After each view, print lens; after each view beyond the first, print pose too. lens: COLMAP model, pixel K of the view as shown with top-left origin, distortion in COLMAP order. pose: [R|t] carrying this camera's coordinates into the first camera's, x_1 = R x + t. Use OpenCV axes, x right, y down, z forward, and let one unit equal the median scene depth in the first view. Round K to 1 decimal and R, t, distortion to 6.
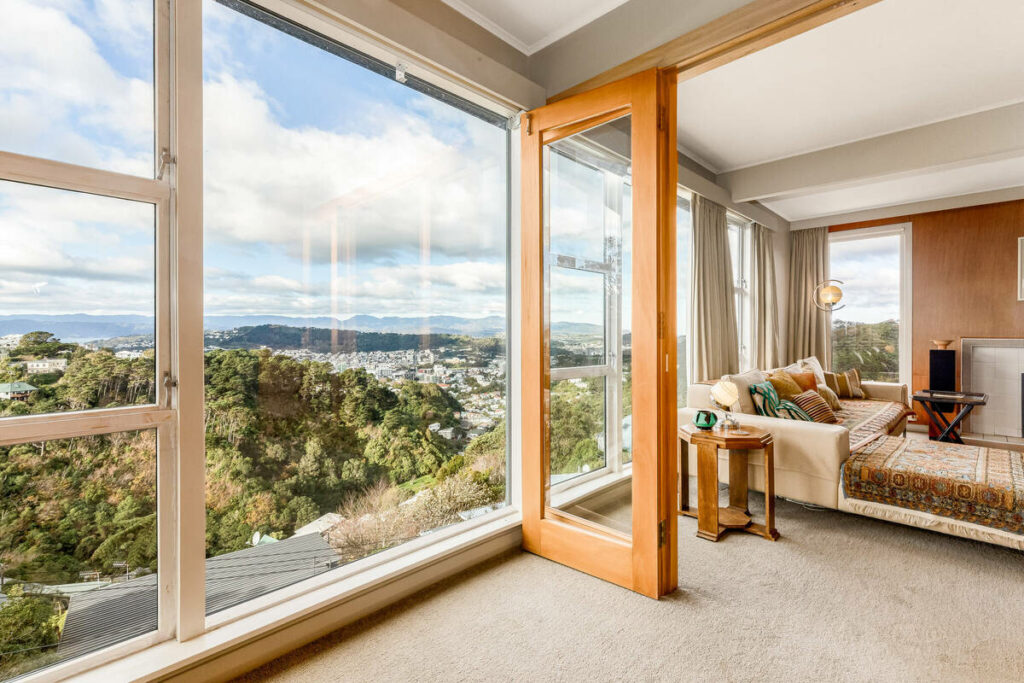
lens RADIAL K [[475.3, 0, 513.2], [0, 475.3, 332.6], [0, 0, 1]] dist [0.022213, -0.003463]
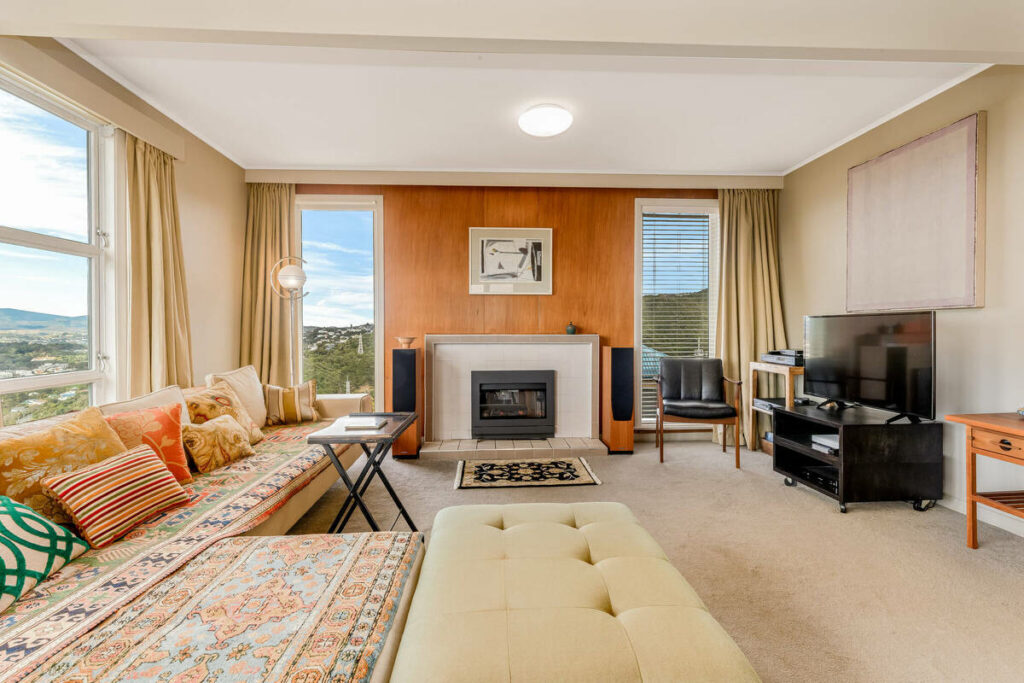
lens RADIAL K [[475.3, 0, 511.7], [0, 475.3, 334.2], [0, 0, 1]] dist [0.022213, -0.003463]
pose [[0.685703, -0.013948, 0.727747, 0.404948], [0.003697, 0.999870, 0.015680, -0.002124], [-0.727872, -0.008061, 0.685666, 0.293118]]
